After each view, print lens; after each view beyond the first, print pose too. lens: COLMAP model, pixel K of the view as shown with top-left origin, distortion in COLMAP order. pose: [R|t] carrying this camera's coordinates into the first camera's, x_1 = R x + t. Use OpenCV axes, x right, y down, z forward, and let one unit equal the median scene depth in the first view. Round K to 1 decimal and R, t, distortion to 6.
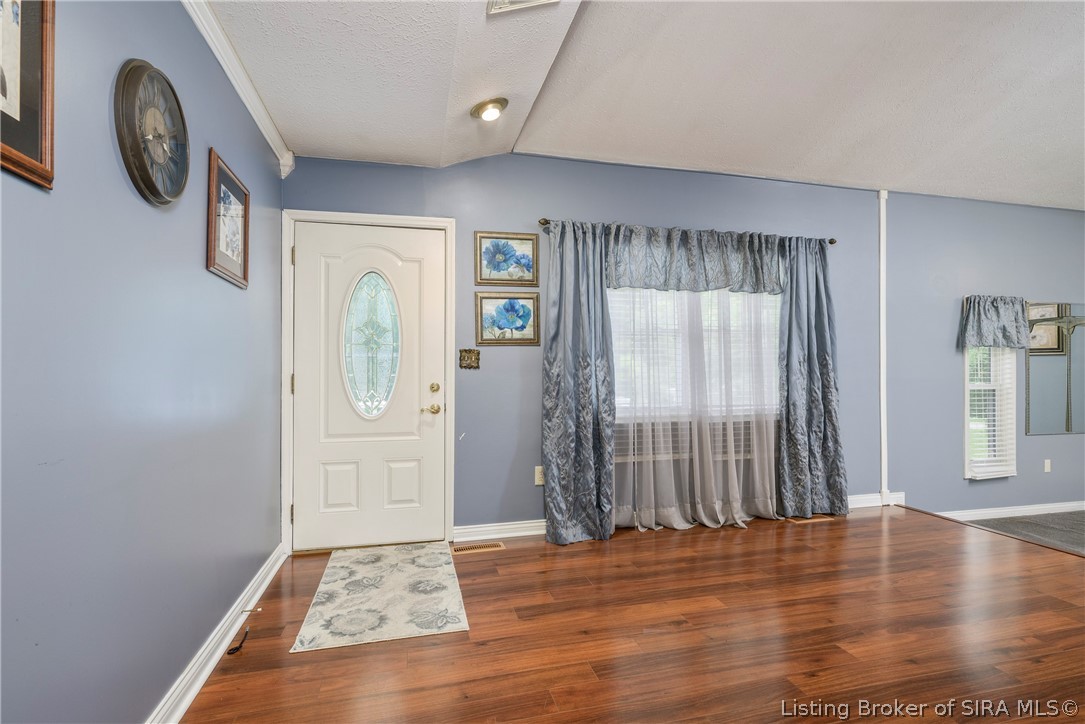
lens RADIAL K [[529.0, 0, 551.2], [0, 529.0, 365.9], [0, 0, 1]] dist [0.000802, -0.000374]
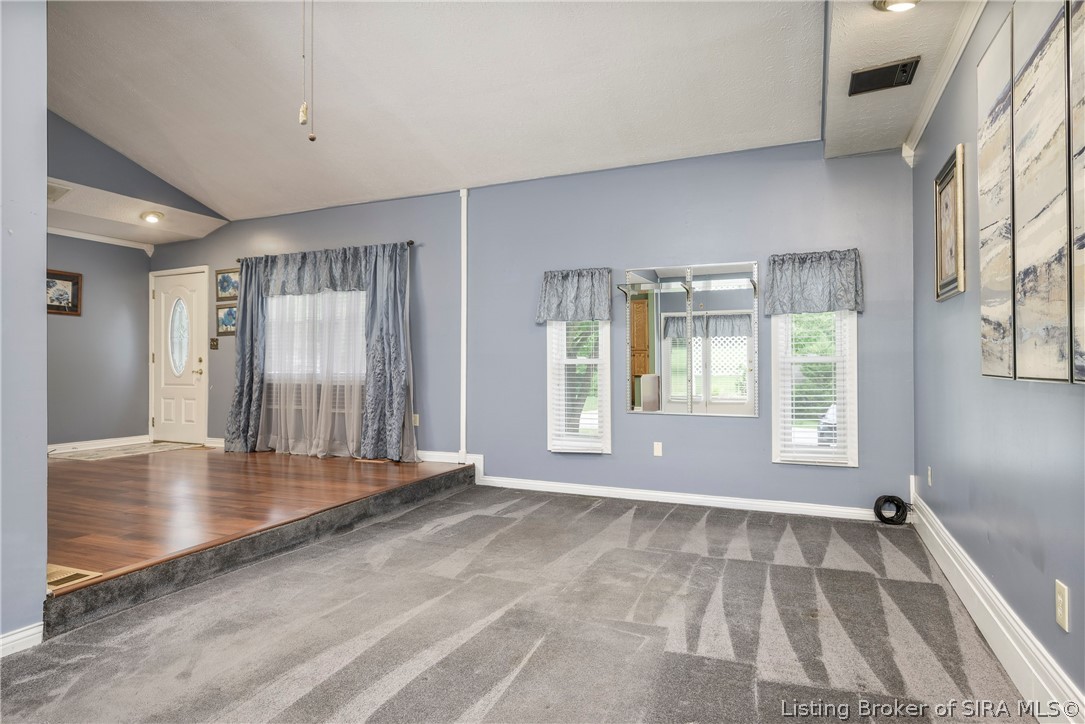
lens RADIAL K [[594.7, 0, 550.7], [0, 594.7, 358.0], [0, 0, 1]] dist [-0.003657, -0.000732]
pose [[0.792900, -0.006822, -0.609313, 1.738037], [0.005960, 0.999976, -0.003440, 0.043117], [0.609322, -0.000904, 0.792922, 0.104070]]
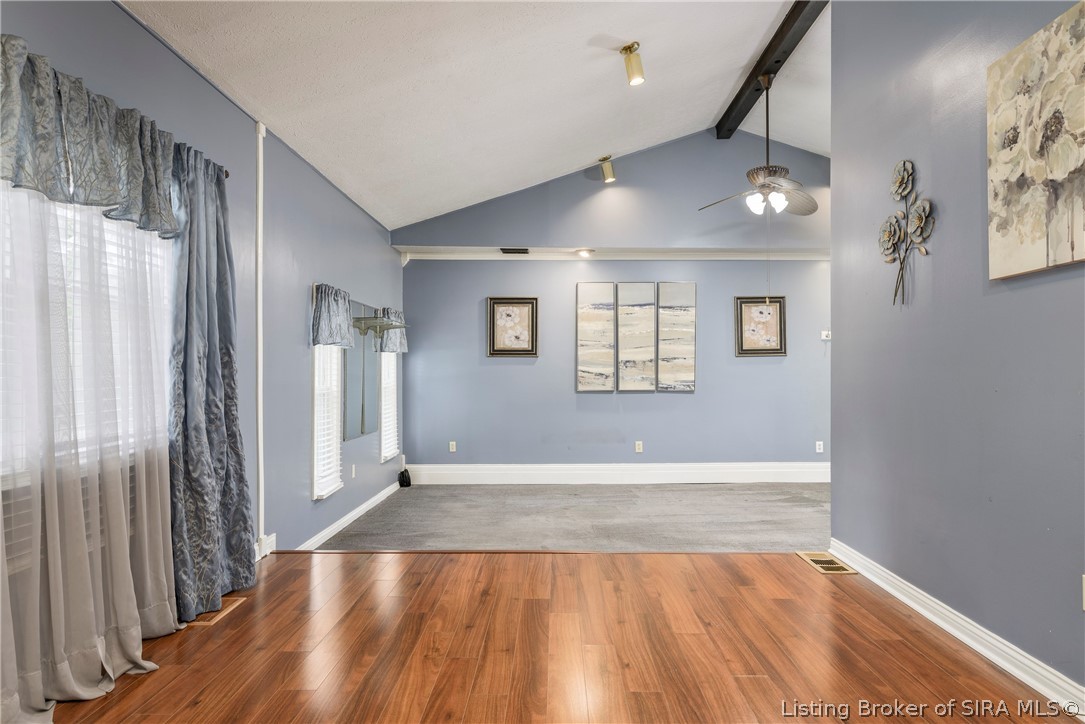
lens RADIAL K [[659.9, 0, 539.2], [0, 659.9, 371.1], [0, 0, 1]] dist [0.013011, -0.005061]
pose [[0.275091, 0.002021, 0.961416, -0.157944], [-0.003642, 0.999993, -0.001060, 0.007266], [-0.961411, -0.003210, 0.275097, 0.425823]]
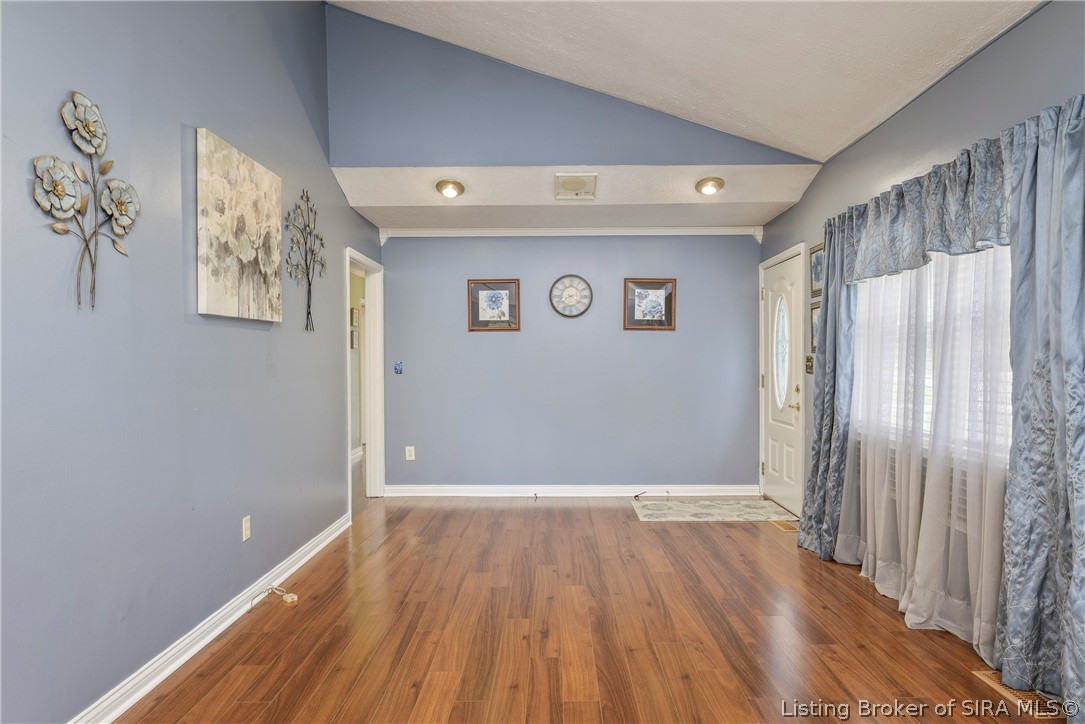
lens RADIAL K [[659.9, 0, 552.9], [0, 659.9, 365.6], [0, 0, 1]] dist [0.013011, -0.005061]
pose [[-0.251677, 0.012022, -0.967737, 1.195153], [0.012540, 0.999879, 0.009160, -0.027188], [0.967730, -0.009830, -0.251797, 0.742589]]
